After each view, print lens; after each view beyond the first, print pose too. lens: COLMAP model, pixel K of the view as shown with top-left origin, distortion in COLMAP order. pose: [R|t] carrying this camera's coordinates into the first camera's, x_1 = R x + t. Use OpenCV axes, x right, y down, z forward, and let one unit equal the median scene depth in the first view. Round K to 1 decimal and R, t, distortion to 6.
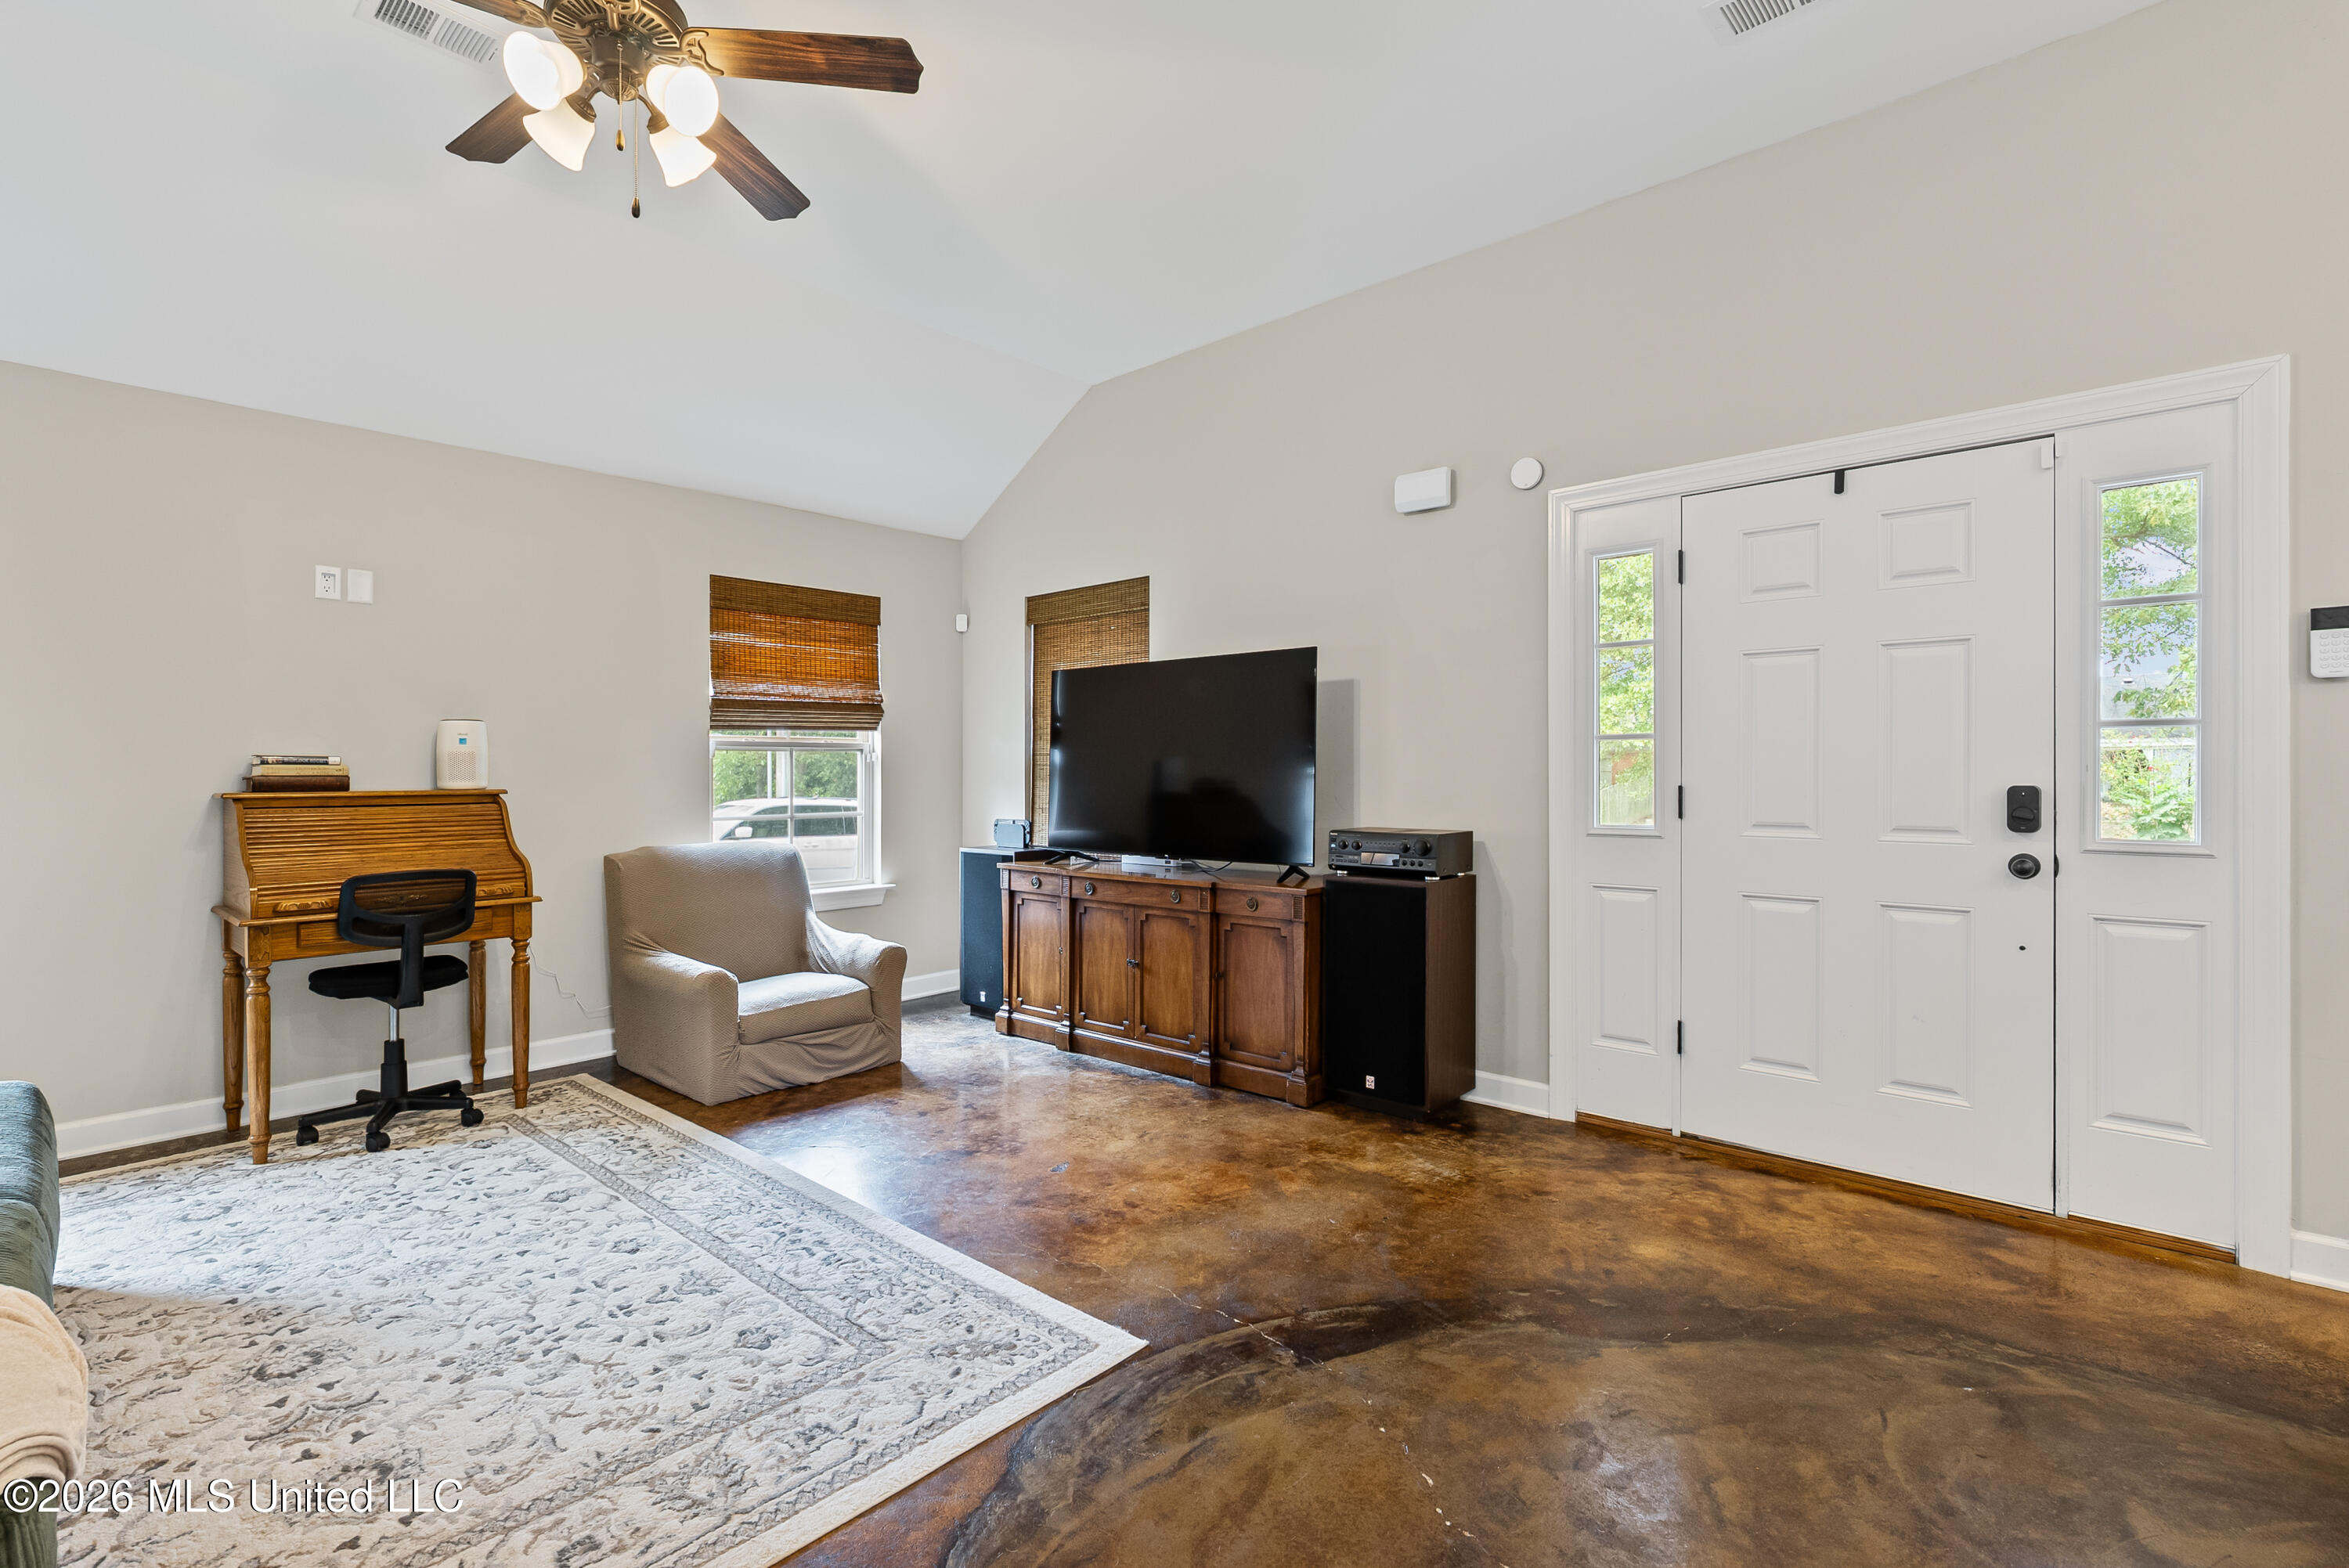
lens RADIAL K [[1063.9, 0, 1171.1], [0, 1063.9, 759.3], [0, 0, 1]] dist [-0.005461, 0.001474]
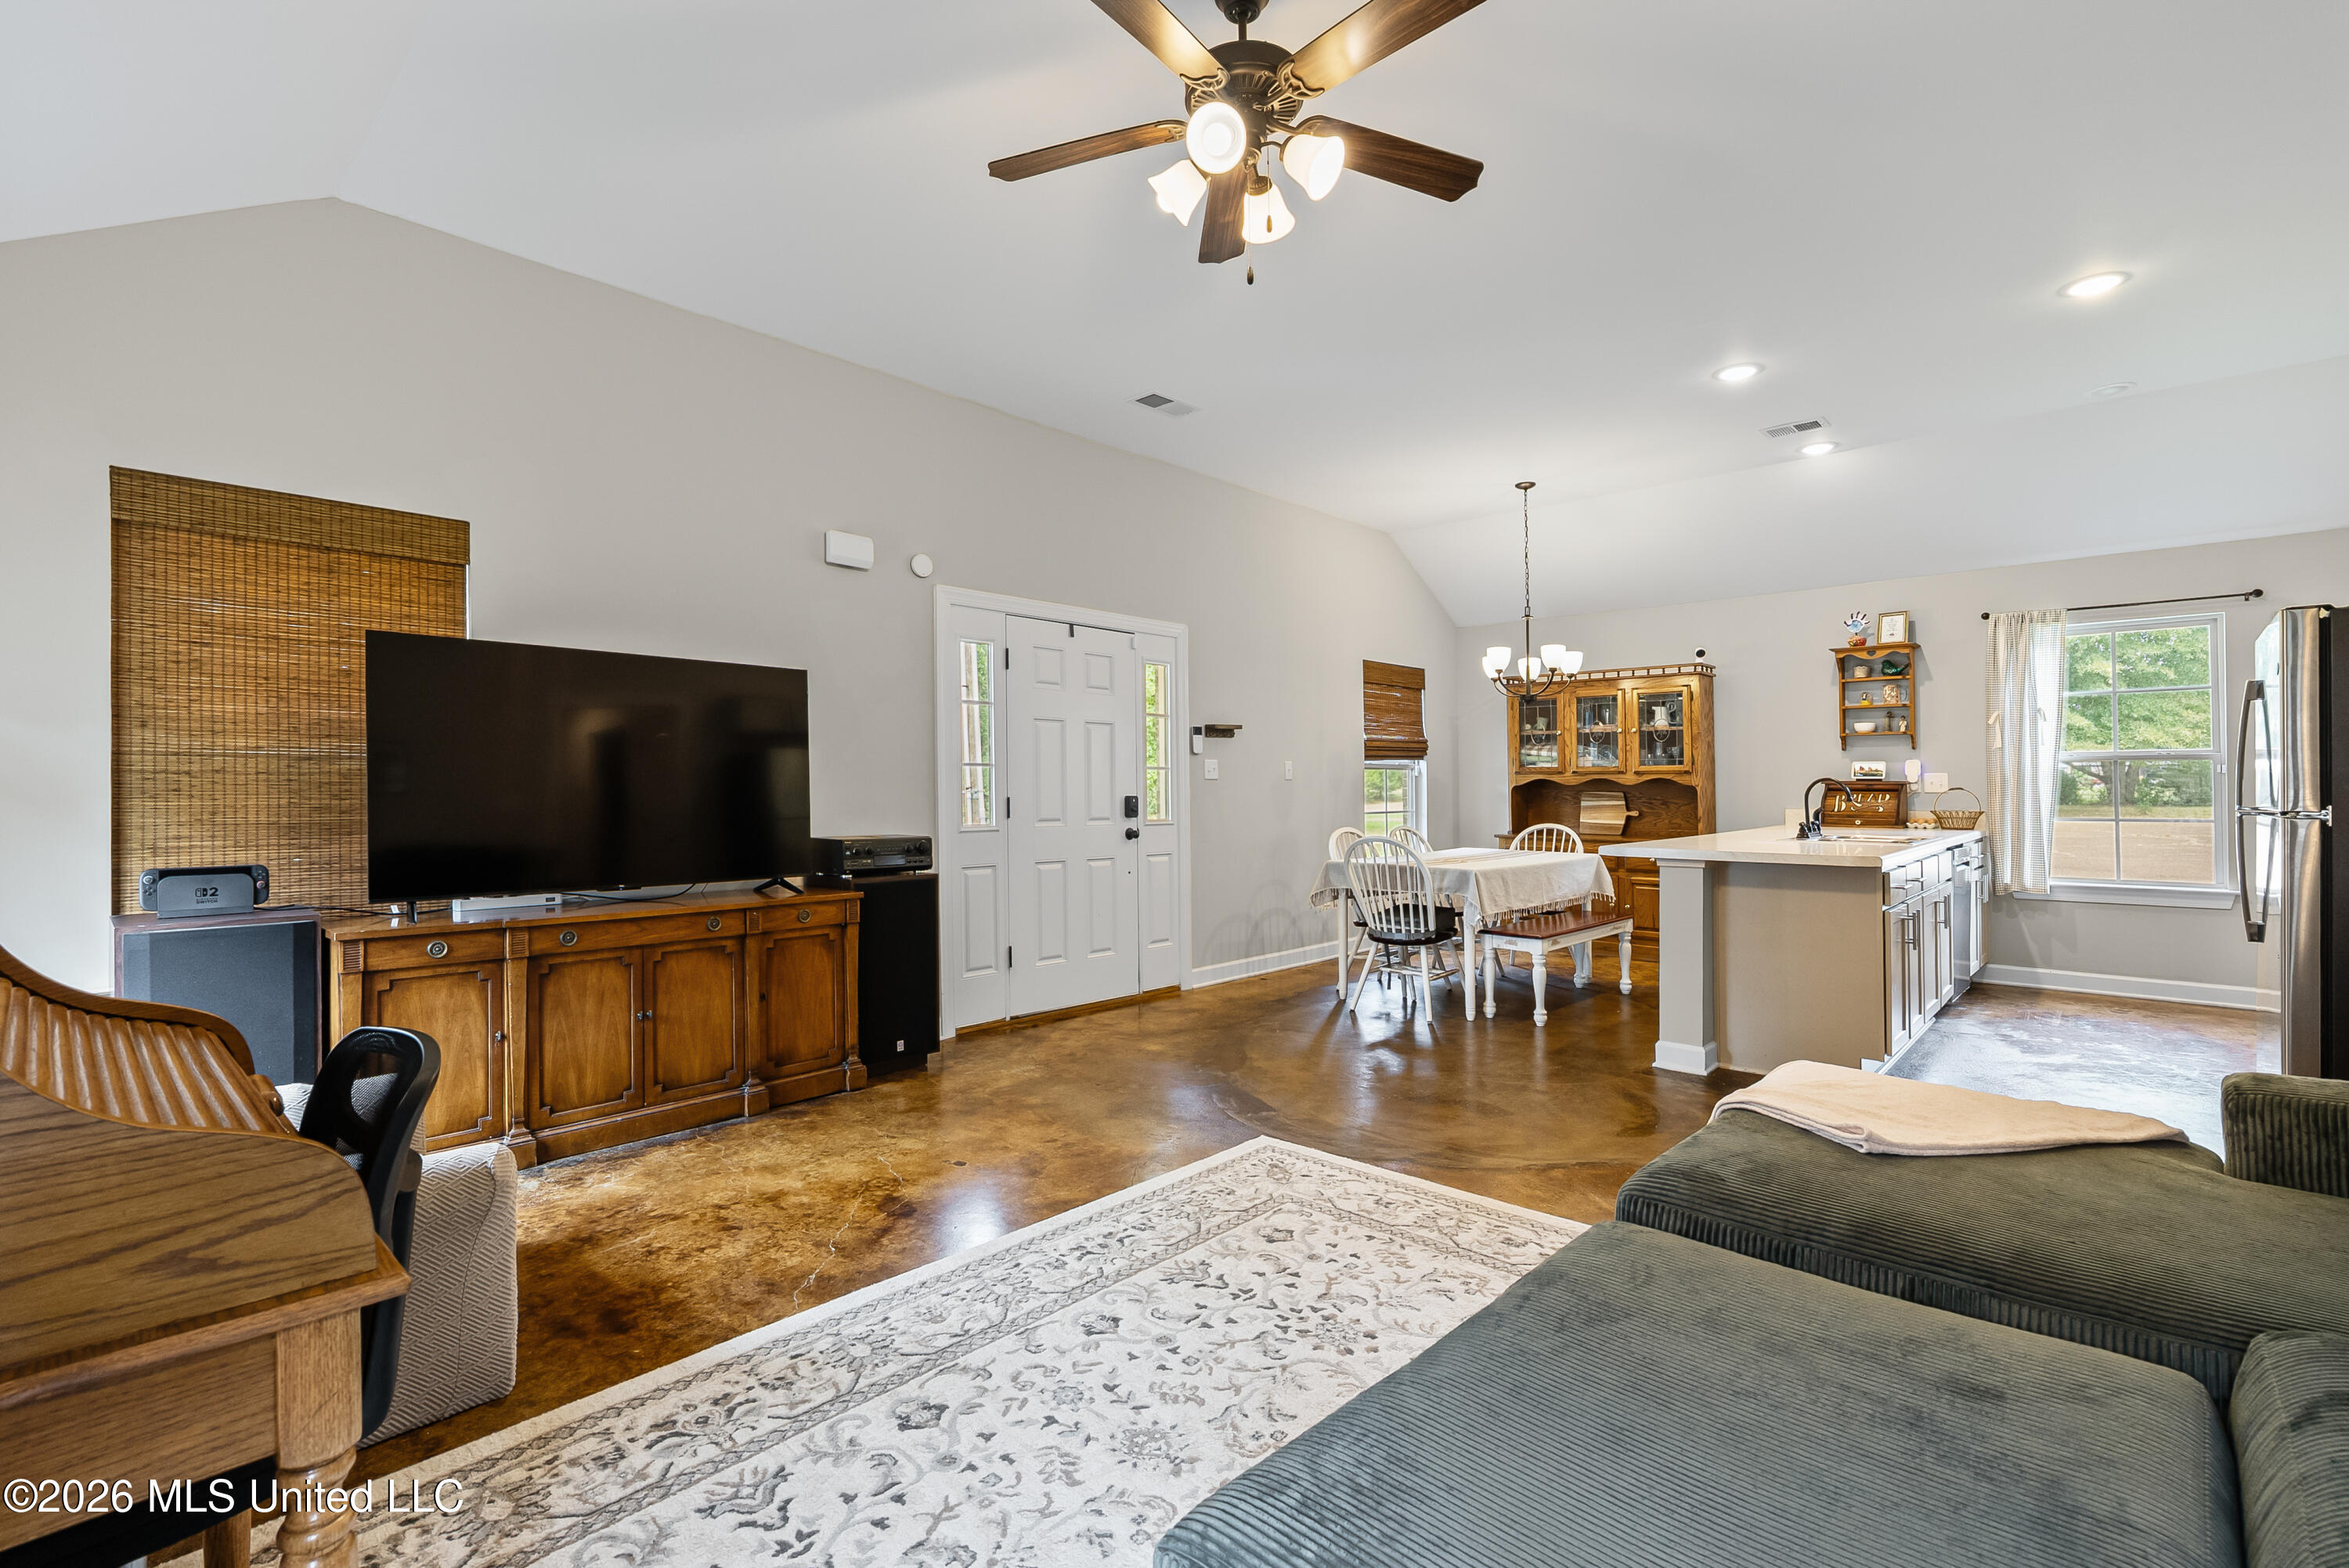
lens RADIAL K [[1063.9, 0, 1171.1], [0, 1063.9, 759.3], [0, 0, 1]] dist [-0.005461, 0.001474]
pose [[0.015898, 0.031822, 0.999367, -1.033387], [-0.013392, 0.999411, -0.031610, 0.014099], [-0.999784, -0.012881, 0.016314, 0.689227]]
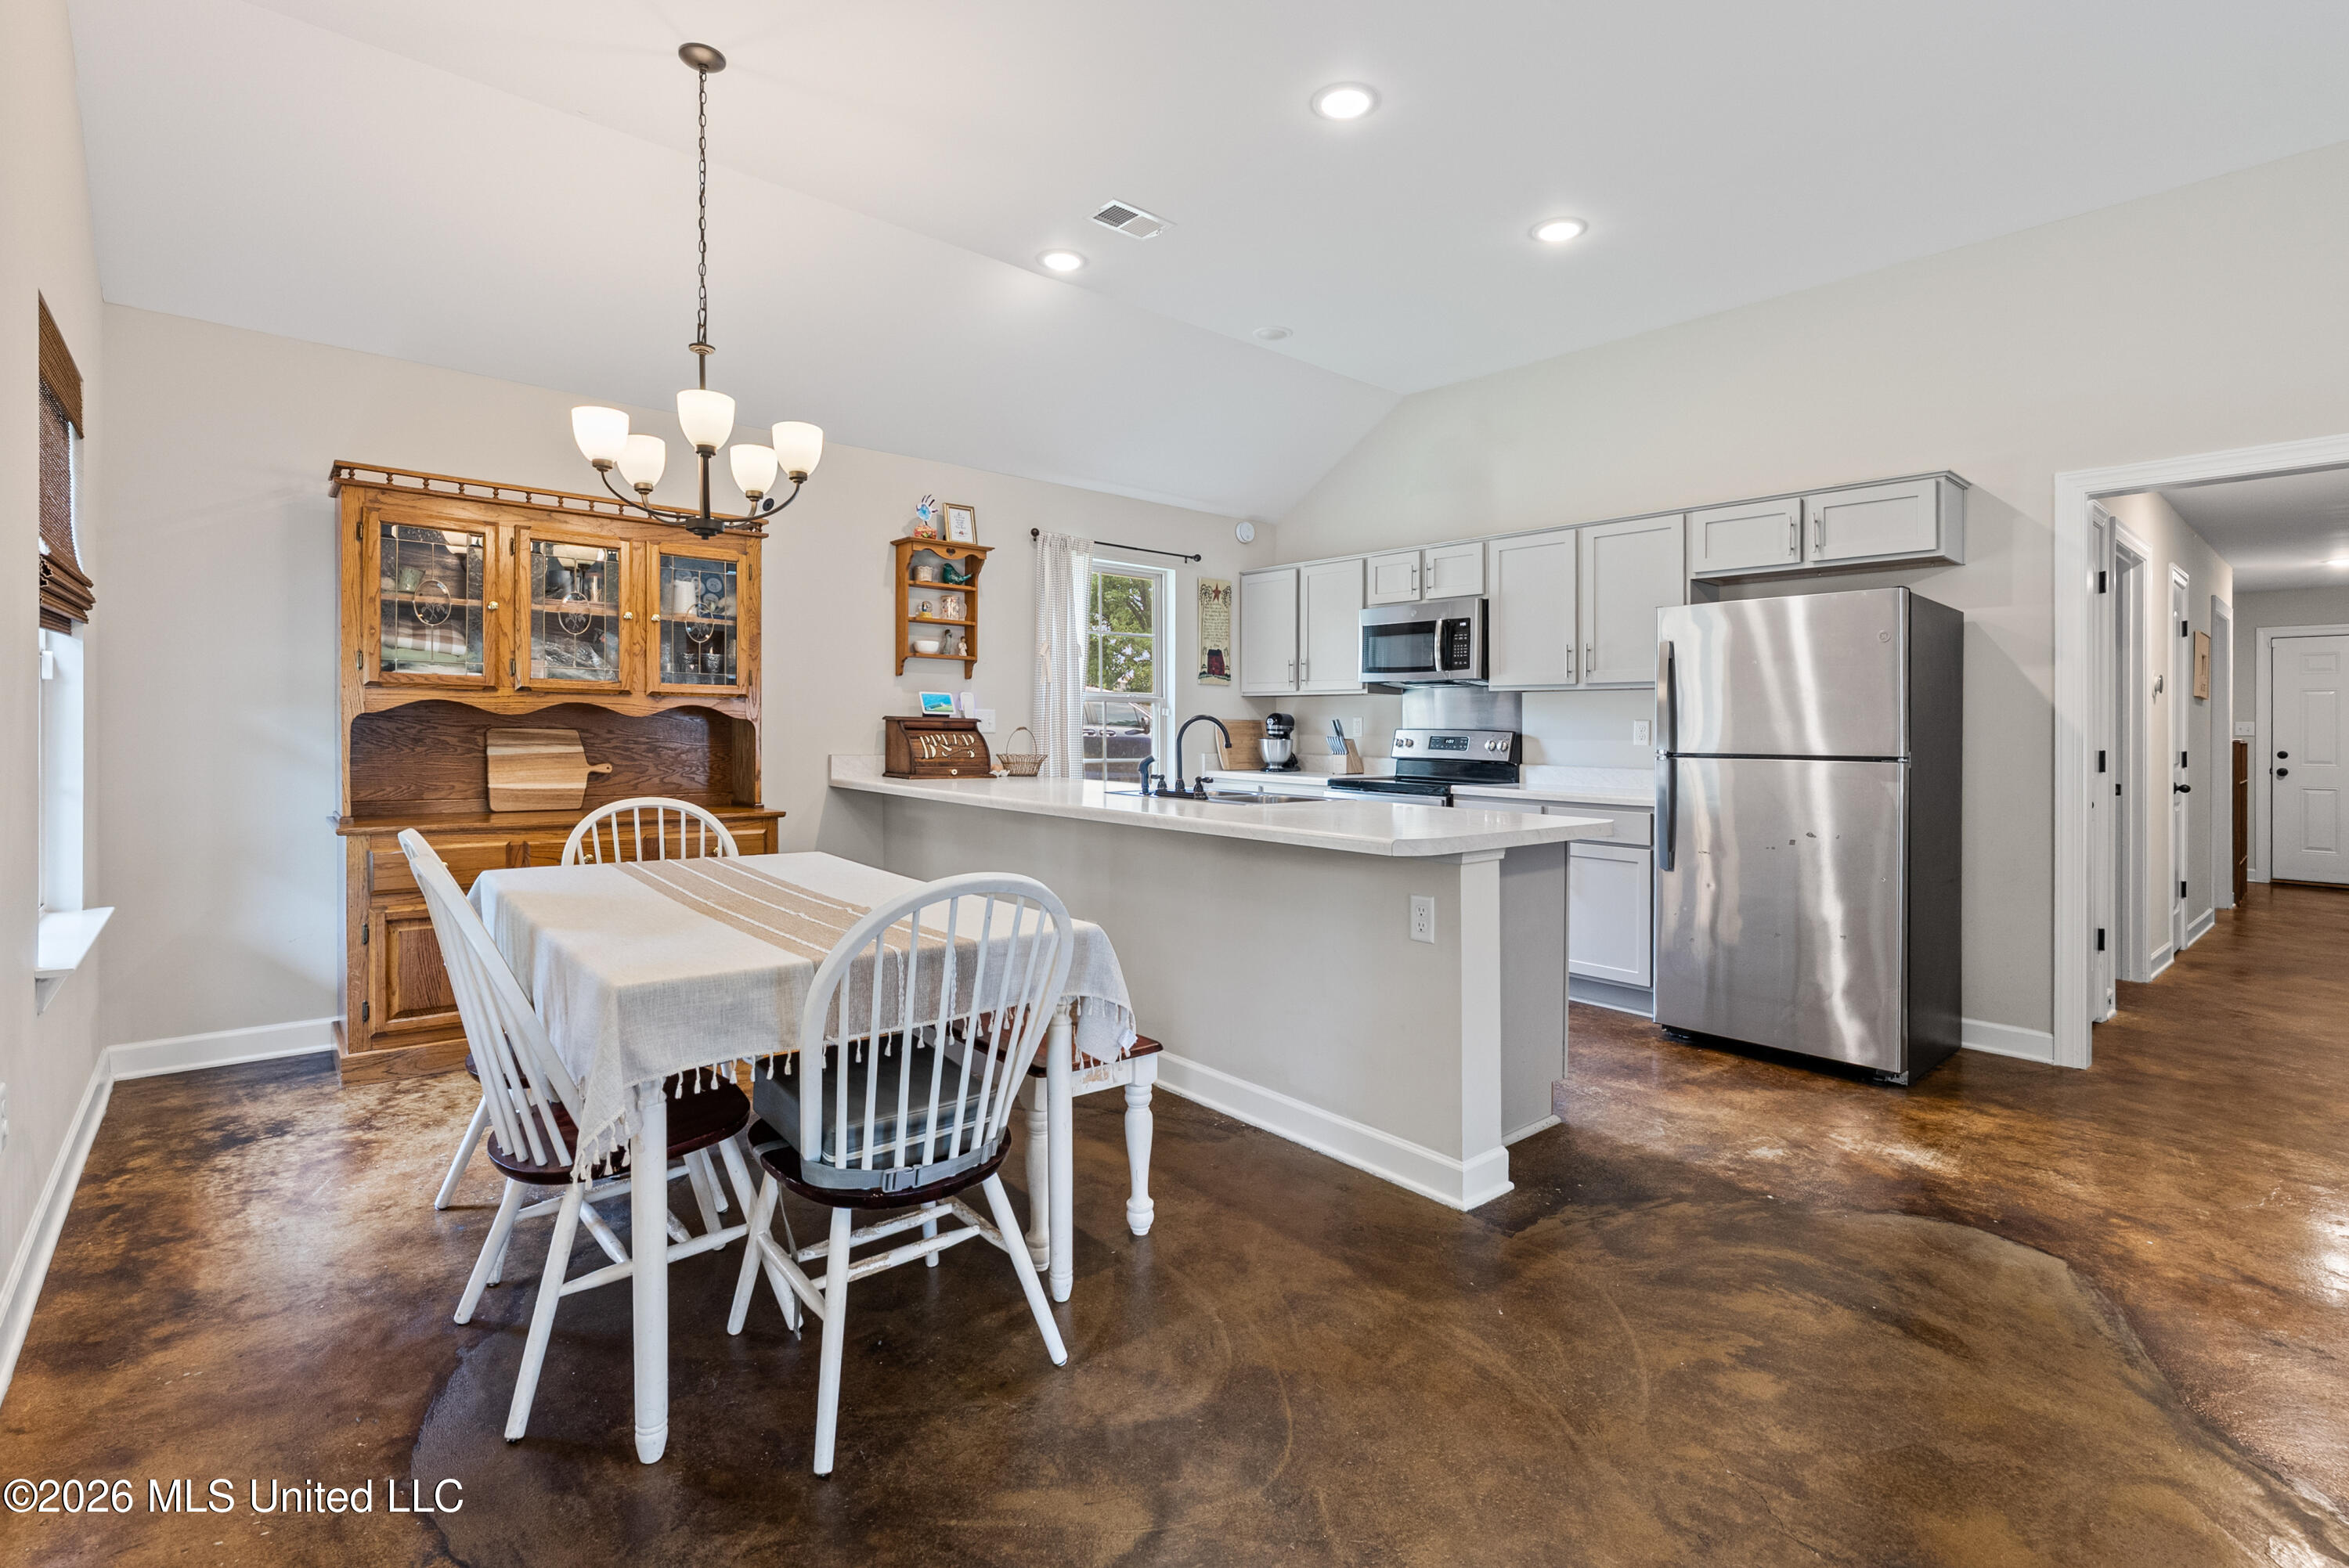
lens RADIAL K [[1082.7, 0, 1178.7], [0, 1082.7, 719.0], [0, 0, 1]] dist [0.000240, 0.000455]
pose [[-0.993136, -0.006224, 0.116801, 0.354945], [-0.009195, 0.999647, -0.024915, 0.012452], [-0.116605, -0.025818, -0.992843, 0.904170]]
